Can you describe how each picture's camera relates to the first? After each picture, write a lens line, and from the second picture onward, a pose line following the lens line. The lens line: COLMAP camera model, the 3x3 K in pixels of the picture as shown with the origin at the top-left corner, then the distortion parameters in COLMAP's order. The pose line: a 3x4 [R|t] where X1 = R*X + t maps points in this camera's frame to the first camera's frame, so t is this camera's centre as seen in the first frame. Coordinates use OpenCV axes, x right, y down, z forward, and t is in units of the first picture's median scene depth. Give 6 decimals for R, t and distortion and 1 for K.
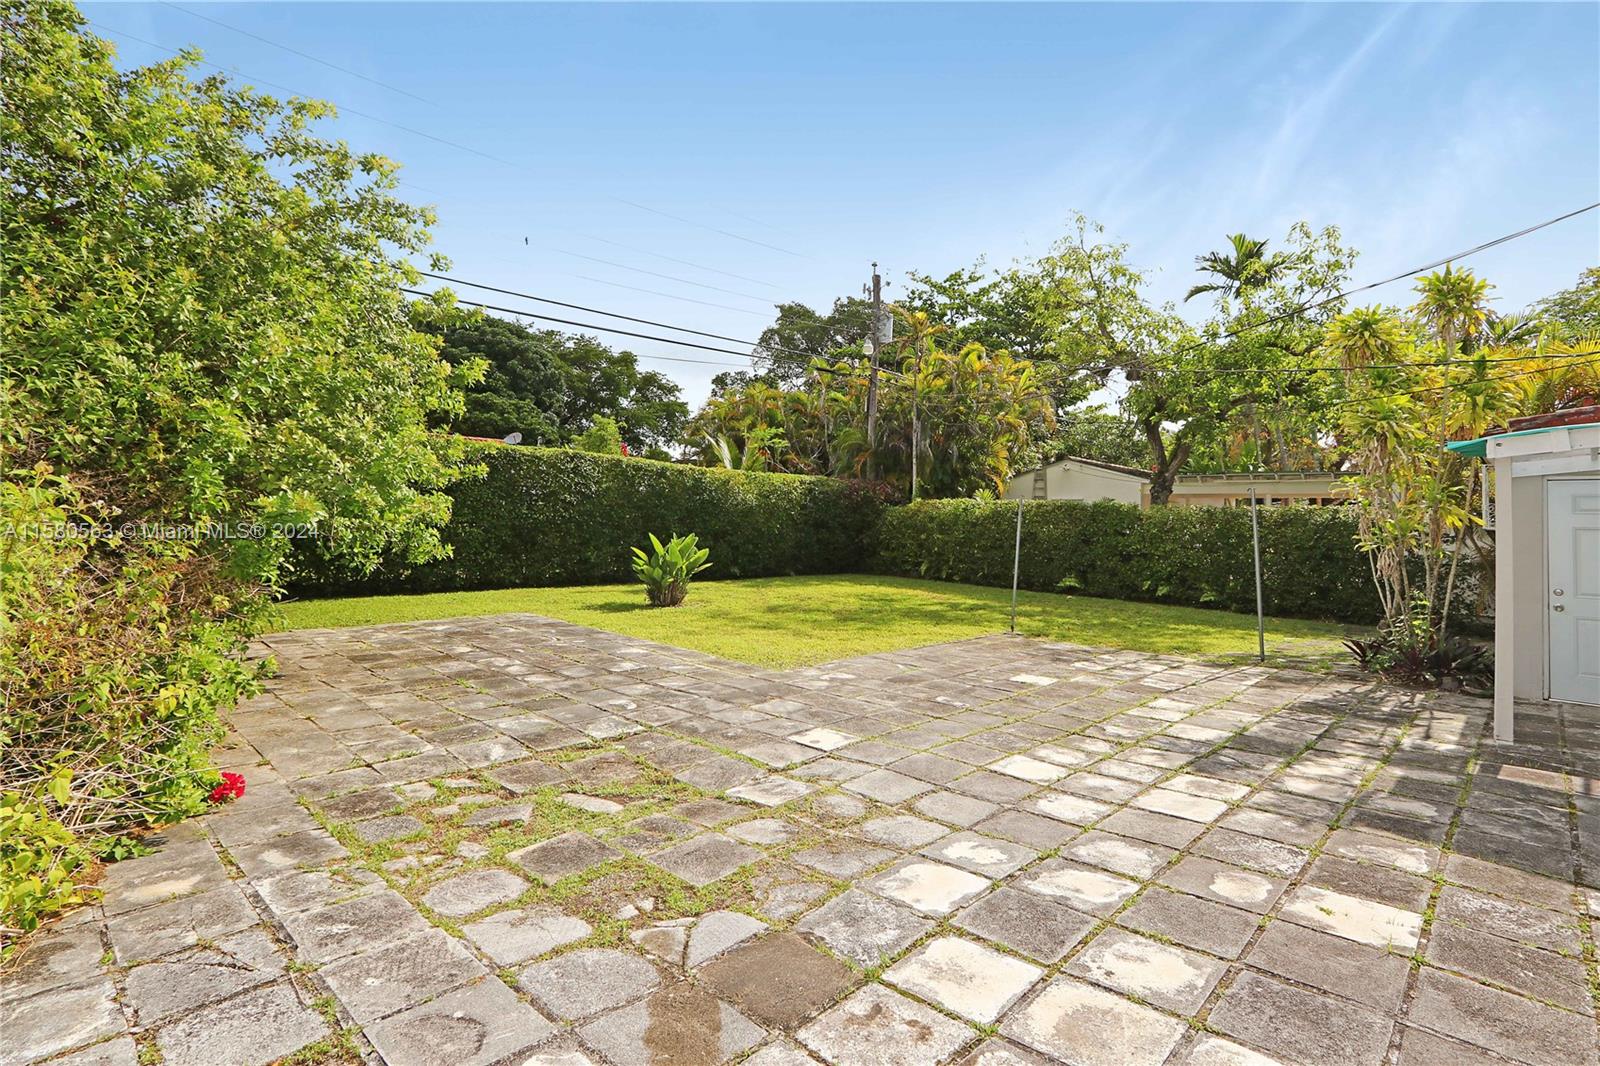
lens RADIAL K [[739.0, 0, 848.8], [0, 739.0, 528.7], [0, 0, 1]] dist [-0.022521, 0.004944]
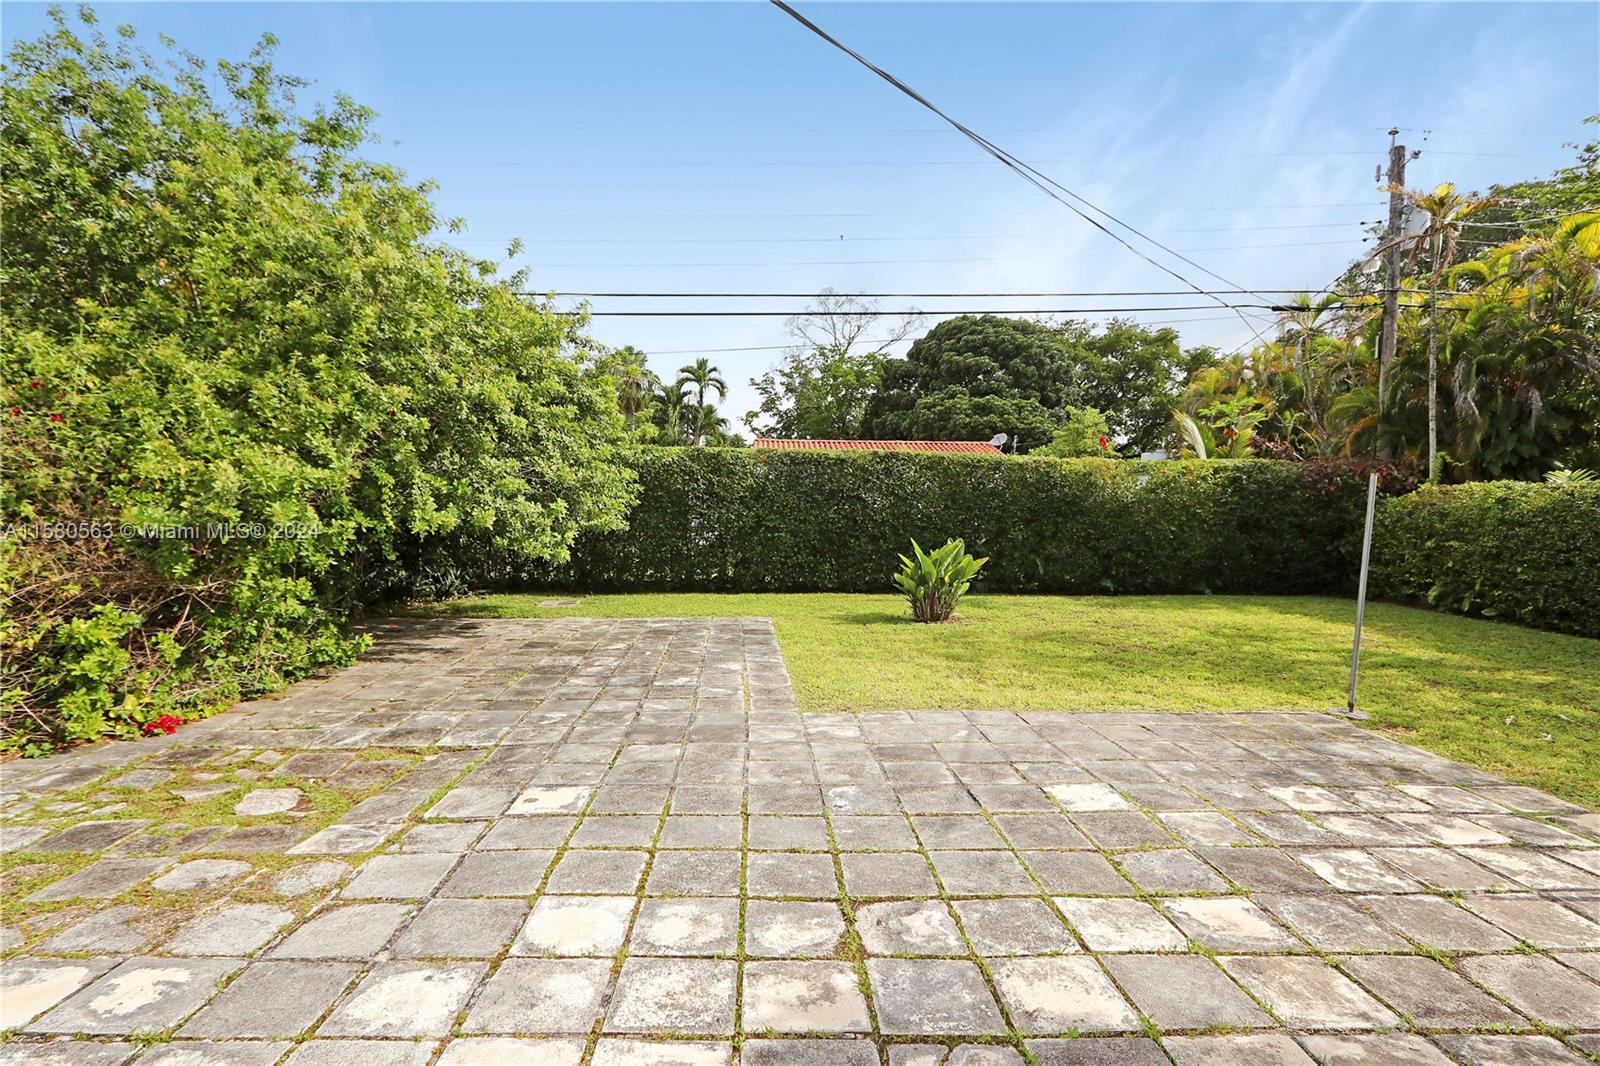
lens RADIAL K [[779.0, 0, 840.4], [0, 779.0, 567.2], [0, 0, 1]] dist [-0.013756, 0.000760]
pose [[0.710407, 0.030395, -0.703134, 0.328225], [0.002951, 0.998930, 0.046163, -0.002565], [0.703785, -0.034869, 0.709557, 0.266968]]
